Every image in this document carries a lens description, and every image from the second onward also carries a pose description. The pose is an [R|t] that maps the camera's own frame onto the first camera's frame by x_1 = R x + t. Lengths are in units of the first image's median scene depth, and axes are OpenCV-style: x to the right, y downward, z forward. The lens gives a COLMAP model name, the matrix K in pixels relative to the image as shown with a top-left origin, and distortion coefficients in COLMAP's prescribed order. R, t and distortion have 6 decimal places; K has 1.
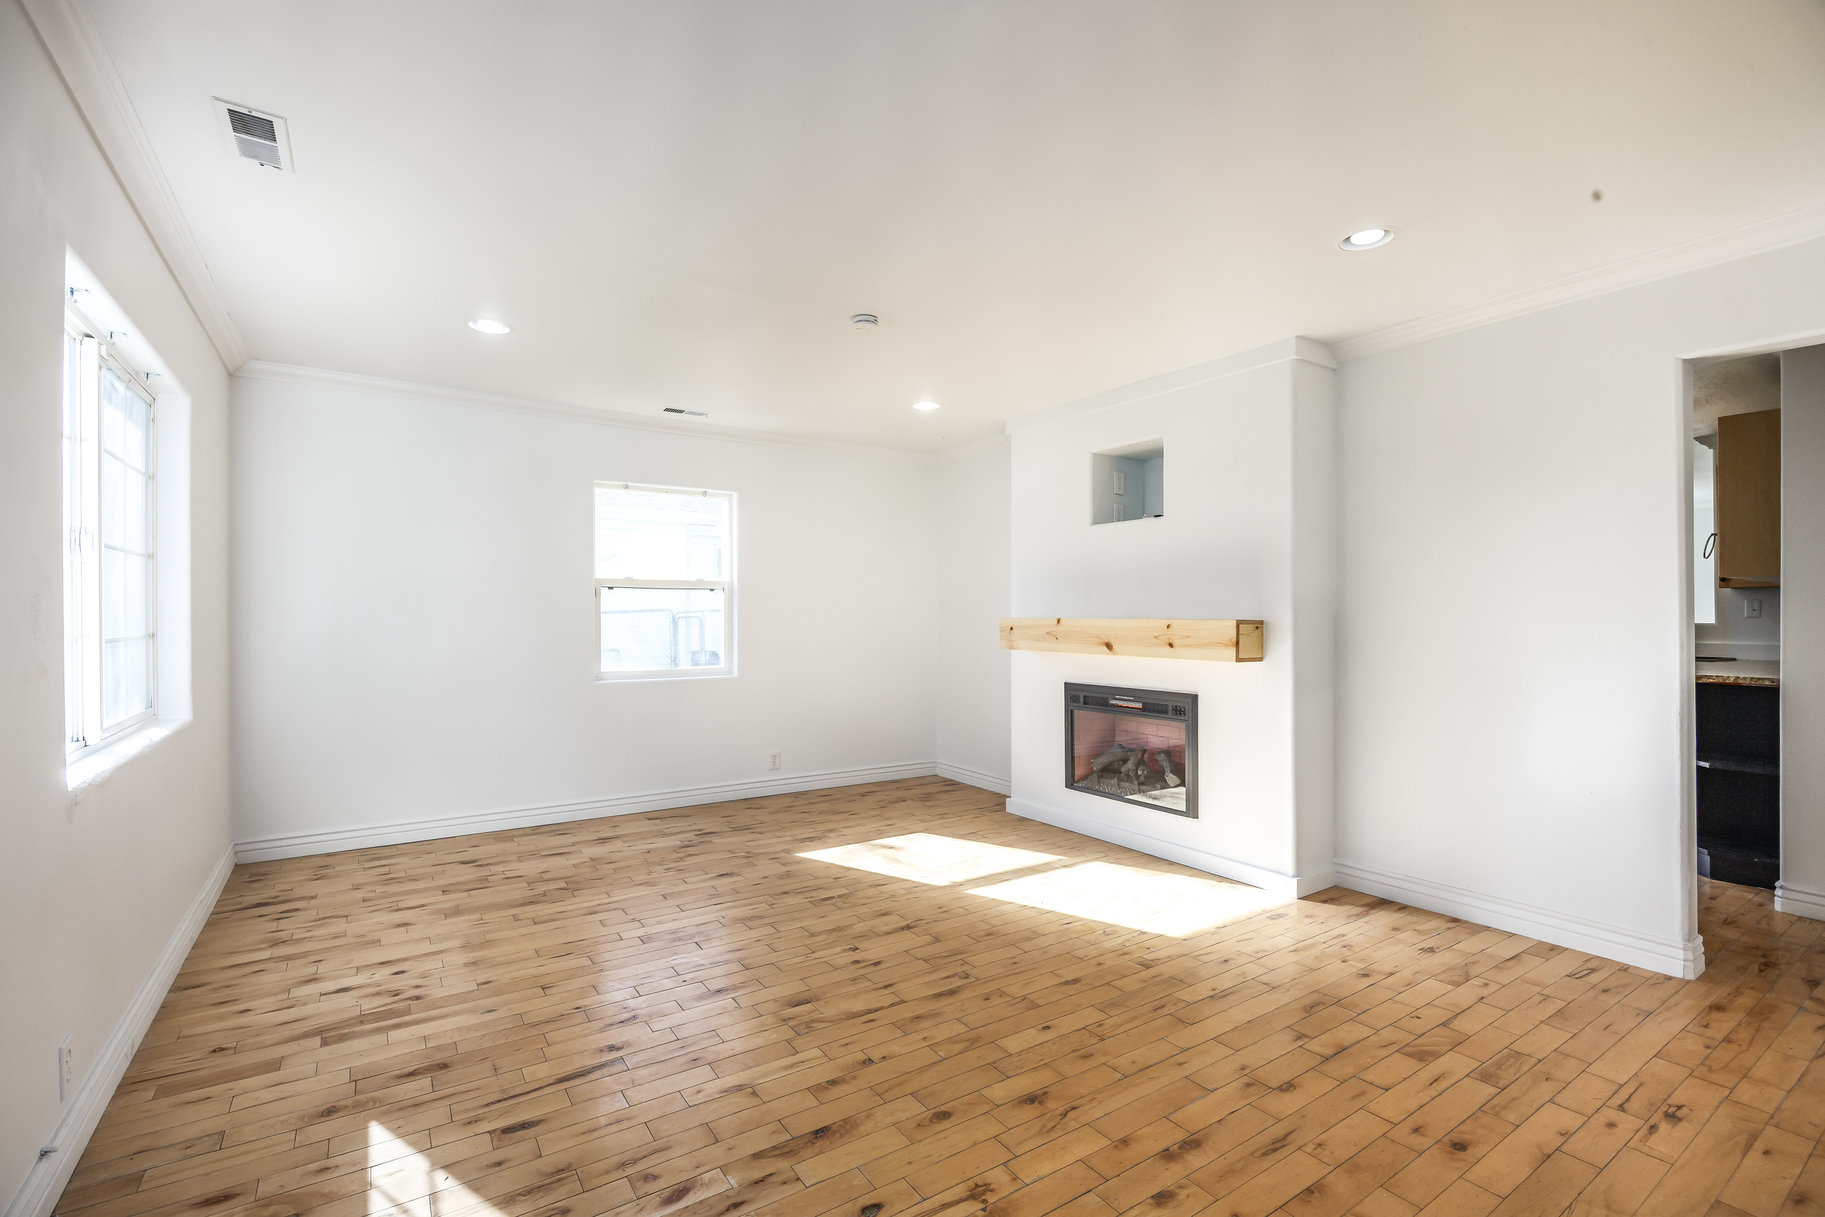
lens RADIAL K [[779.6, 0, 907.1], [0, 779.6, 616.1], [0, 0, 1]] dist [-0.021924, 0.002128]
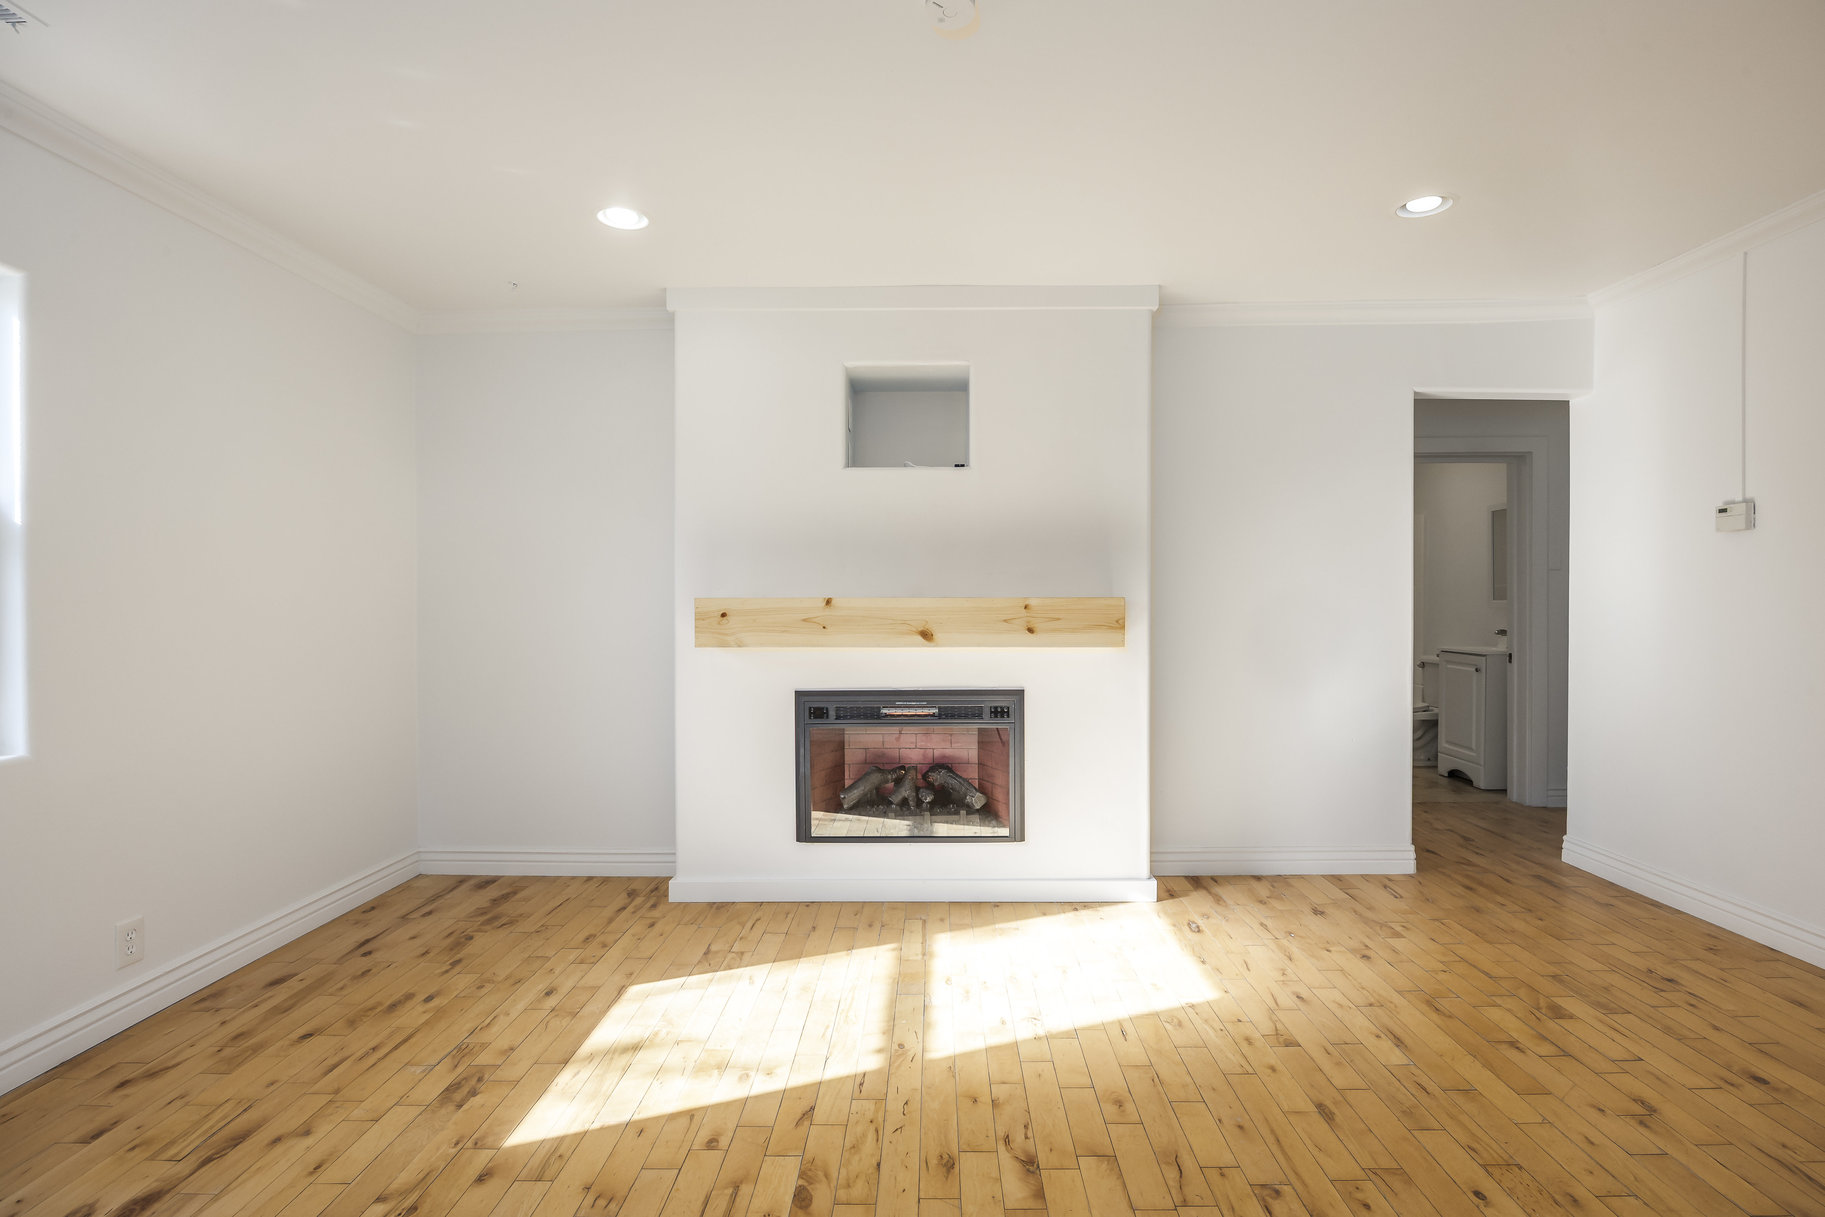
lens RADIAL K [[847.1, 0, 913.8], [0, 847.1, 599.2], [0, 0, 1]] dist [-0.015441, 0.002065]
pose [[0.587723, -0.010085, 0.808999, -0.409162], [0.006514, 0.999949, 0.007733, -0.001423], [-0.809036, 0.000725, 0.587759, 0.563183]]
